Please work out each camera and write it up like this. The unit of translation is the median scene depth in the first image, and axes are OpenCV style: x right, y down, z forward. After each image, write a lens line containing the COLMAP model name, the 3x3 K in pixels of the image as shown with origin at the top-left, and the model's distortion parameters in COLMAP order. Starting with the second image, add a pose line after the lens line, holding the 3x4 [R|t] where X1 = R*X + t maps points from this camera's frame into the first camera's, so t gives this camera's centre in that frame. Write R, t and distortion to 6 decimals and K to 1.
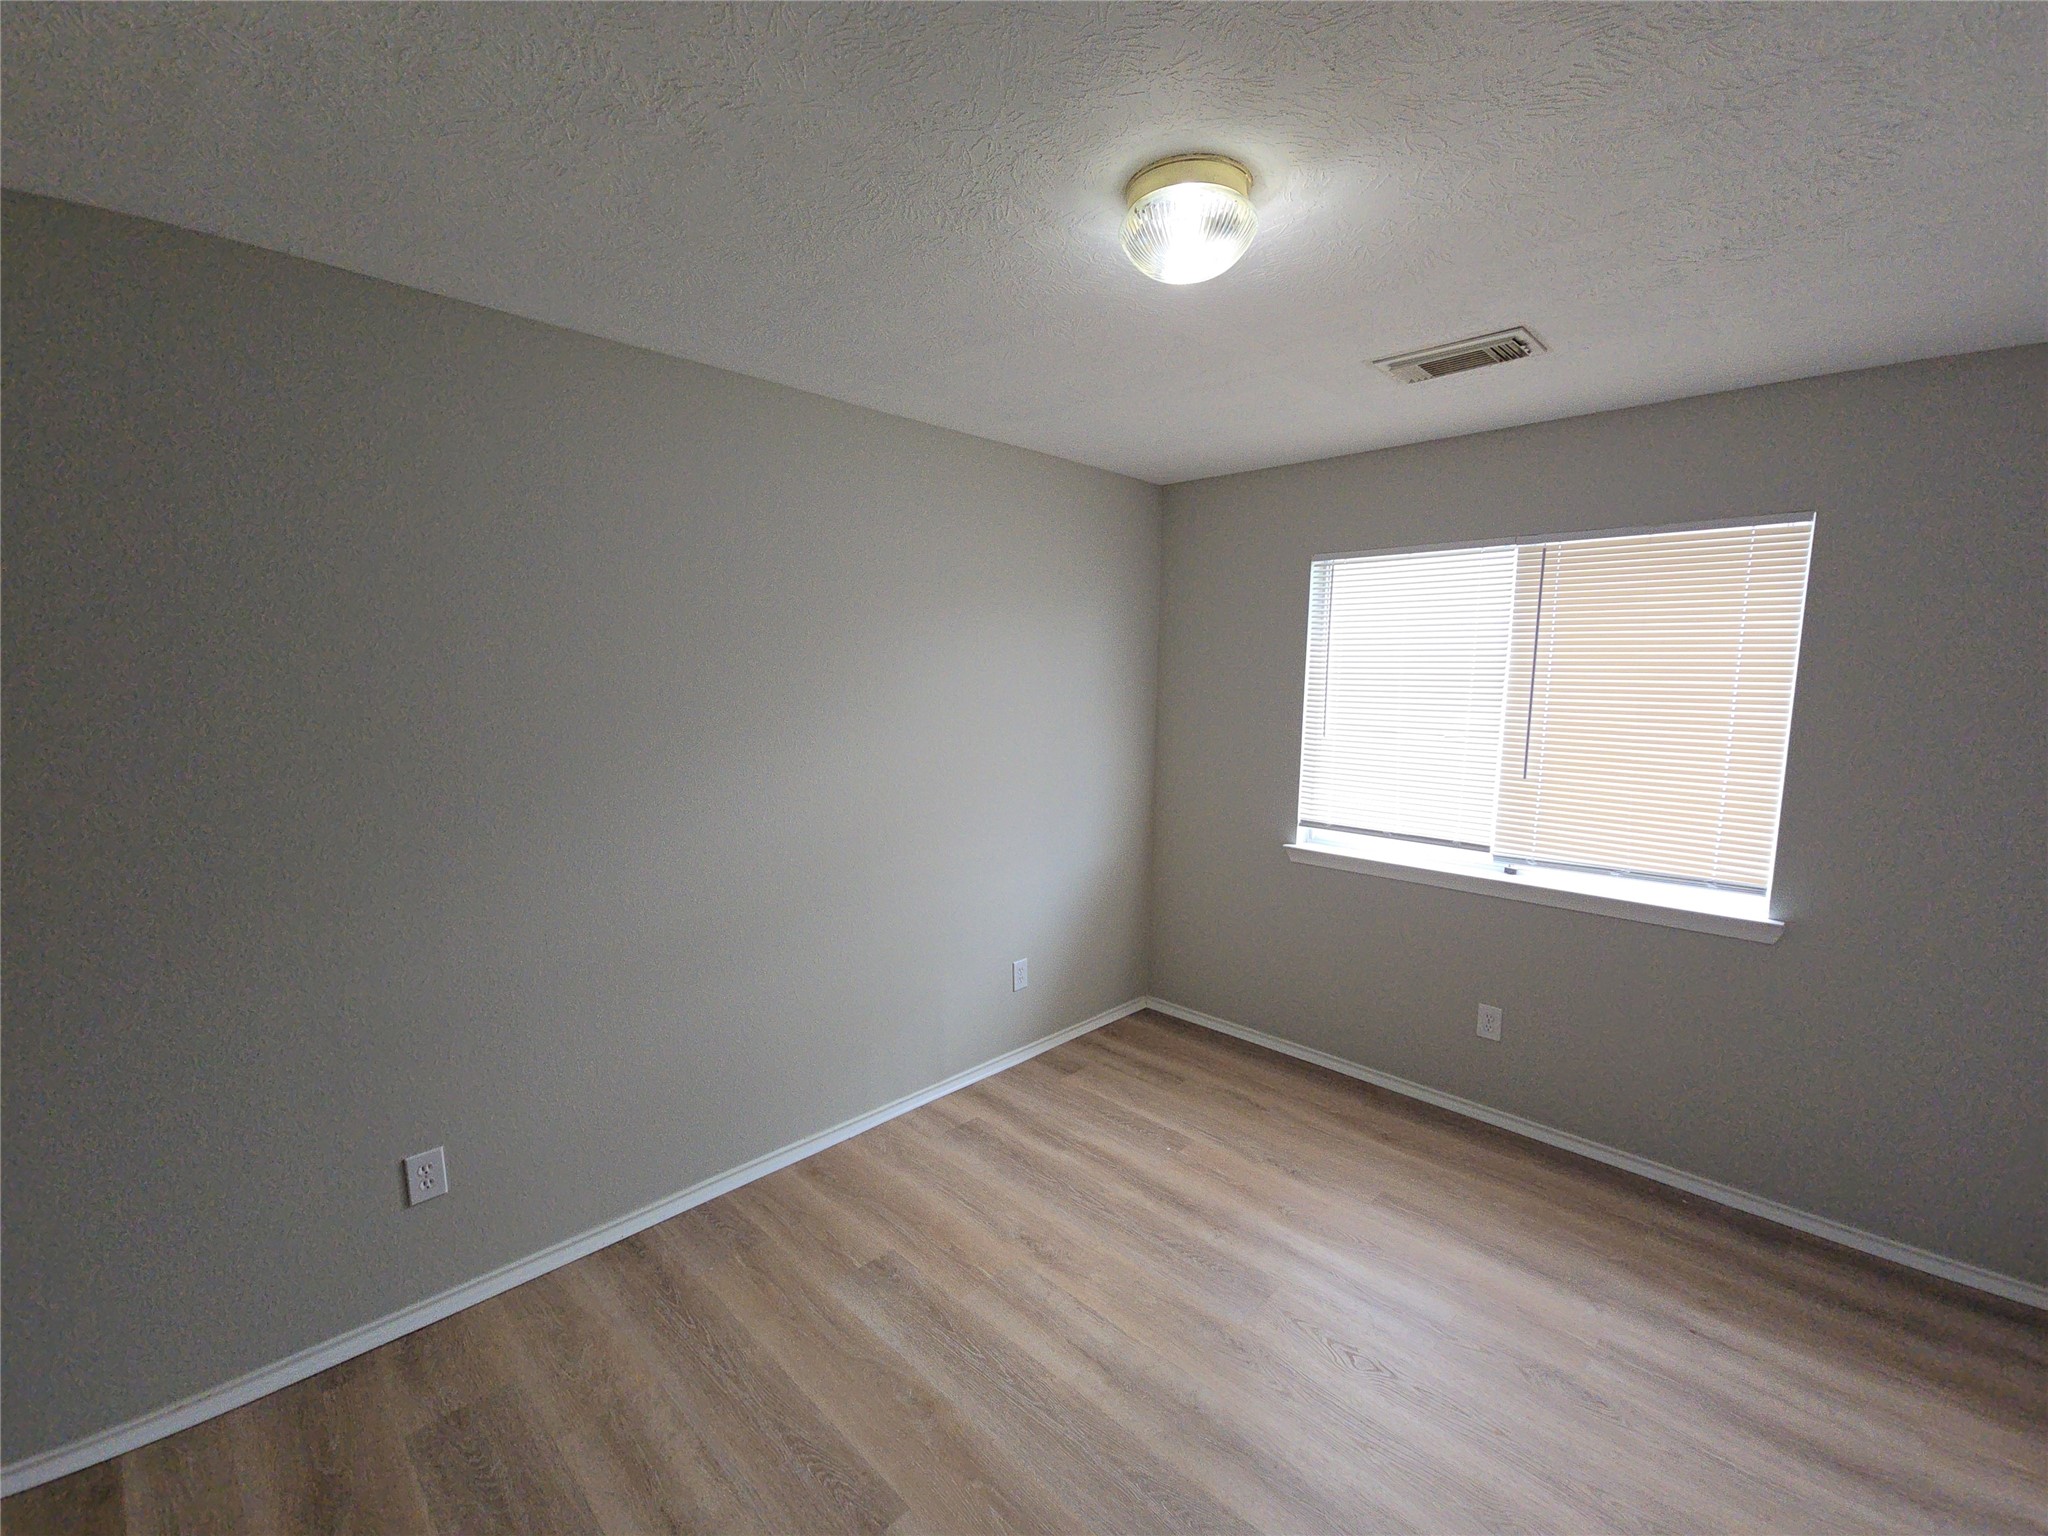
lens RADIAL K [[934.2, 0, 1021.3], [0, 934.2, 782.3], [0, 0, 1]] dist [0.005855, -0.003706]
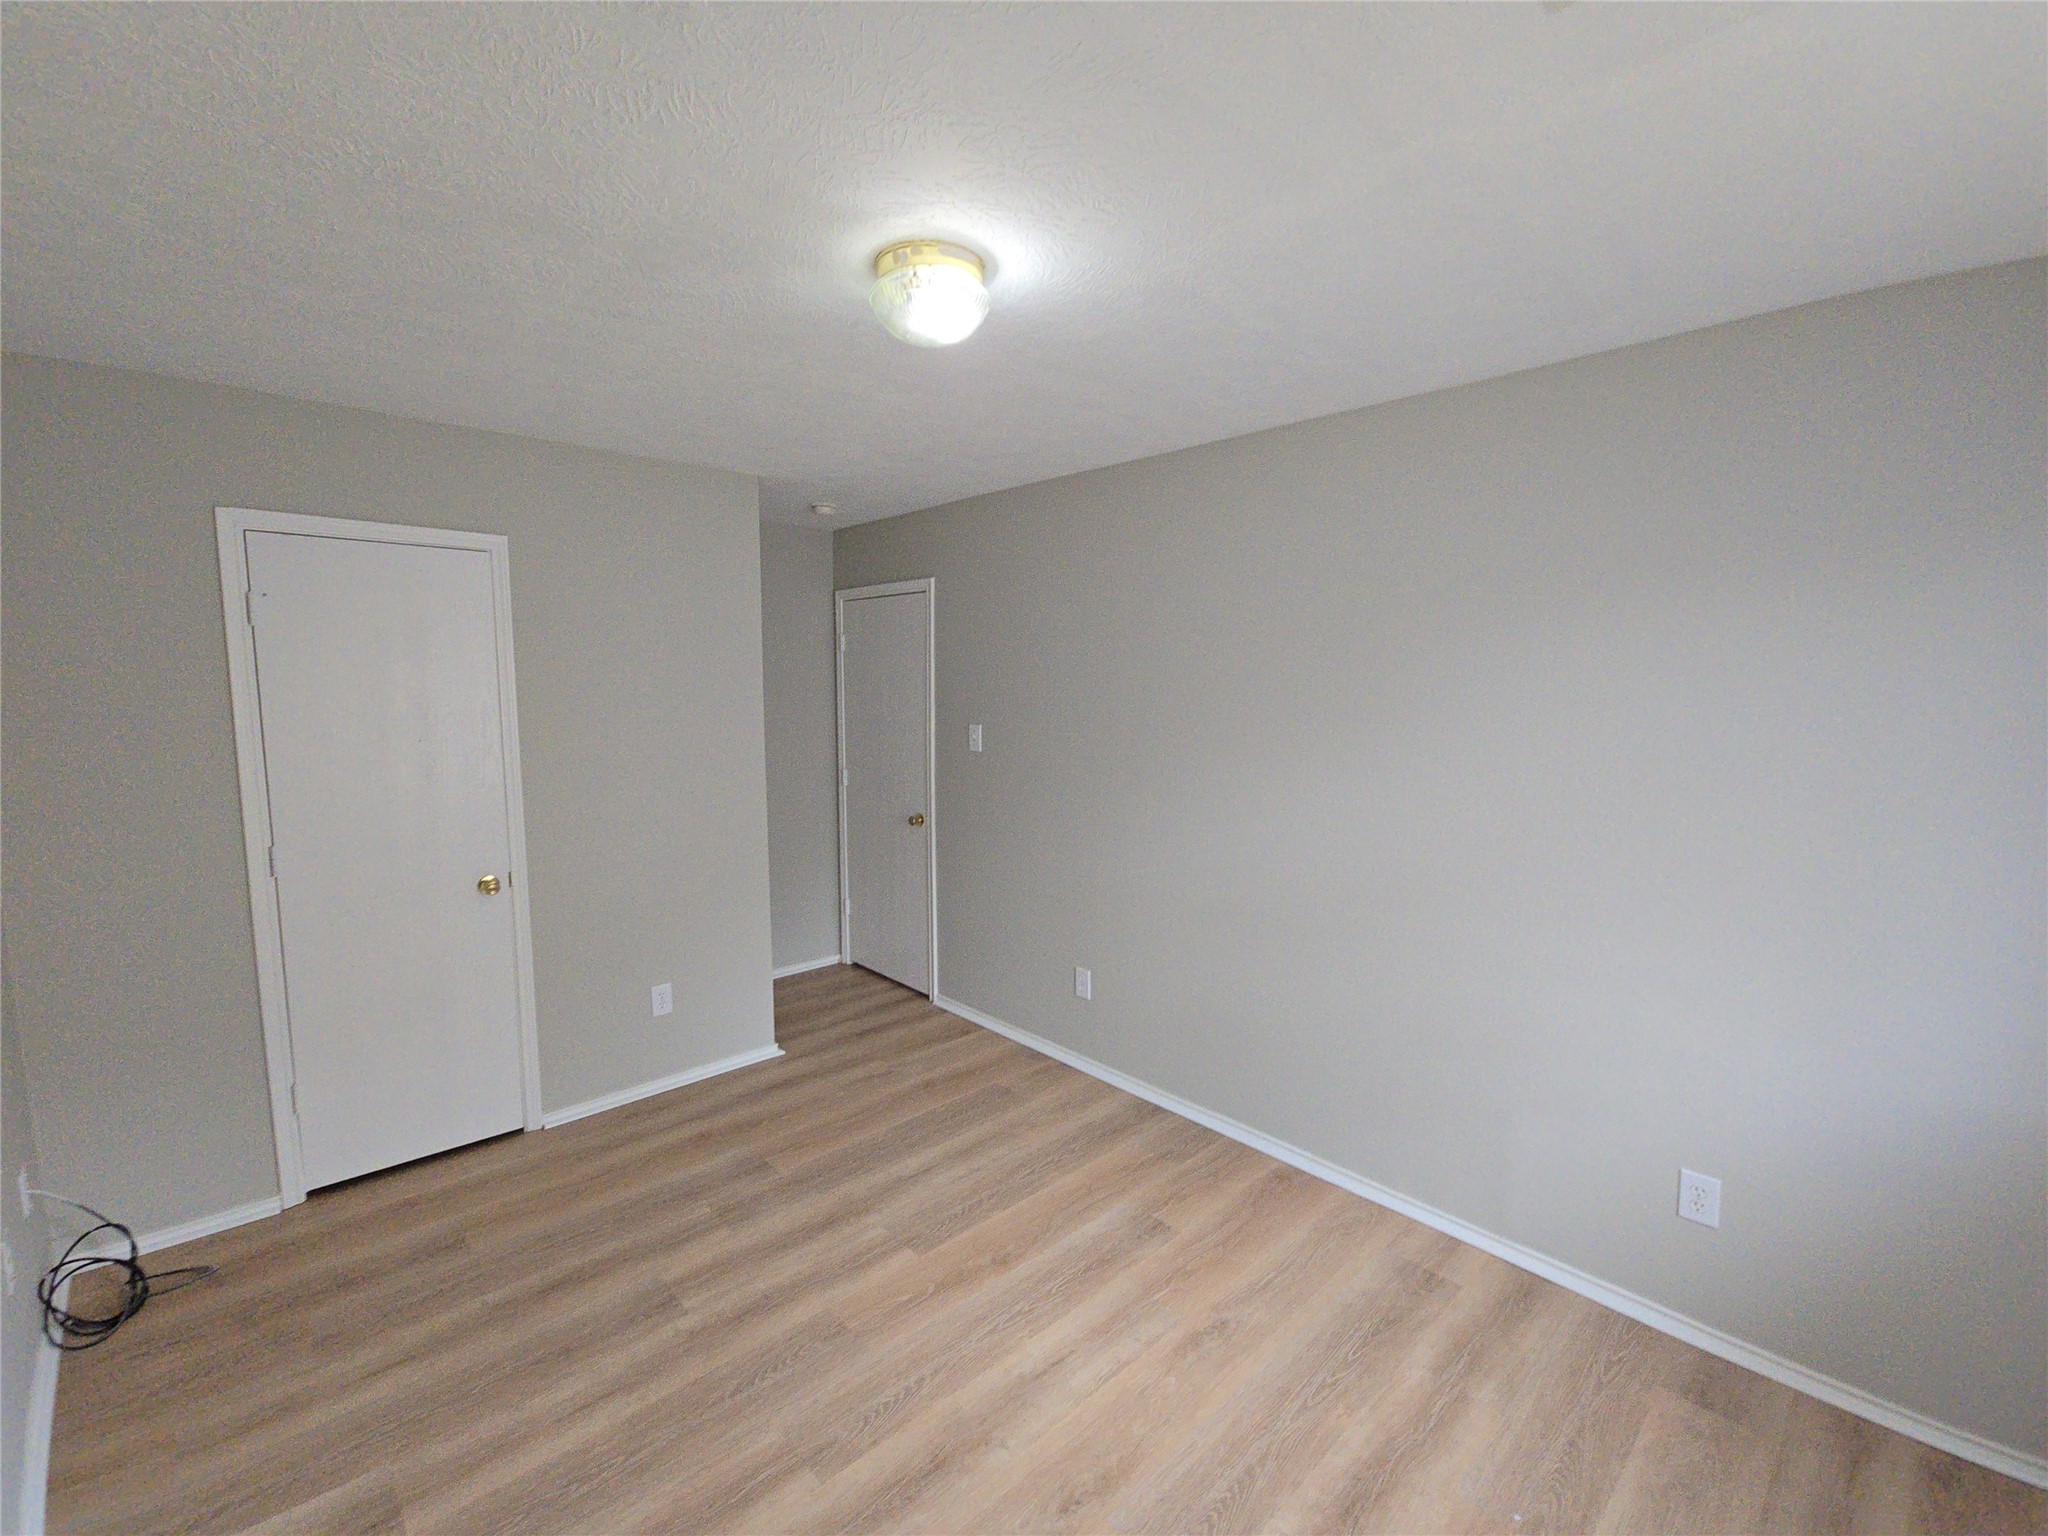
lens RADIAL K [[934.2, 0, 1021.3], [0, 934.2, 782.3], [0, 0, 1]] dist [0.005855, -0.003706]
pose [[-0.095757, 0.104349, -0.989920, 0.947135], [-0.130550, 0.984583, 0.116415, -0.115758], [0.986807, 0.140381, -0.080658, 0.892404]]
